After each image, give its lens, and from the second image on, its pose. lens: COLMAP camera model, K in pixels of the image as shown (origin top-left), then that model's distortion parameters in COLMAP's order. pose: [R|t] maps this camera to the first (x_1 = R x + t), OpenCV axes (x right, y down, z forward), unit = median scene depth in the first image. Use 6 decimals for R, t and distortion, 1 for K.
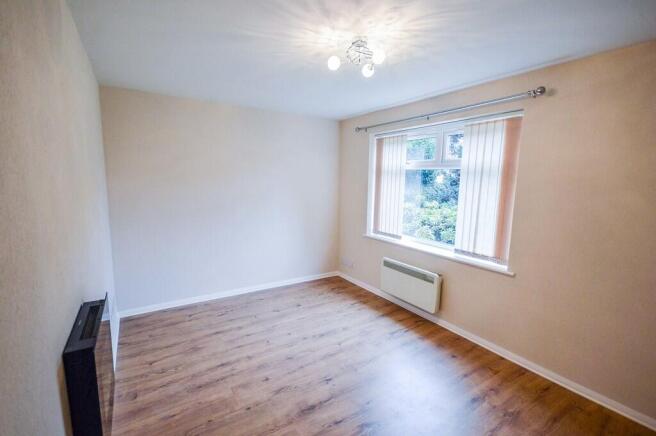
lens RADIAL K [[298.9, 0, 324.5], [0, 298.9, 219.0], [0, 0, 1]] dist [0.003747, 0.000033]
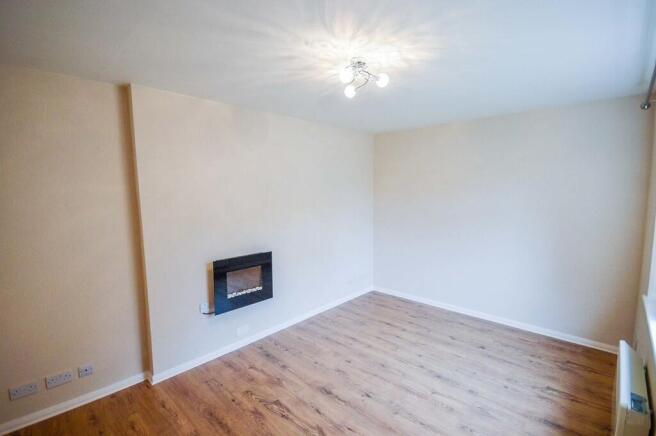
lens RADIAL K [[298.9, 0, 348.5], [0, 298.9, 225.5], [0, 0, 1]] dist [0.003747, 0.000033]
pose [[0.274354, 0.093913, -0.957032, 0.748909], [-0.116324, 0.991153, 0.063915, -0.074179], [0.954567, 0.093790, 0.282851, 0.490683]]
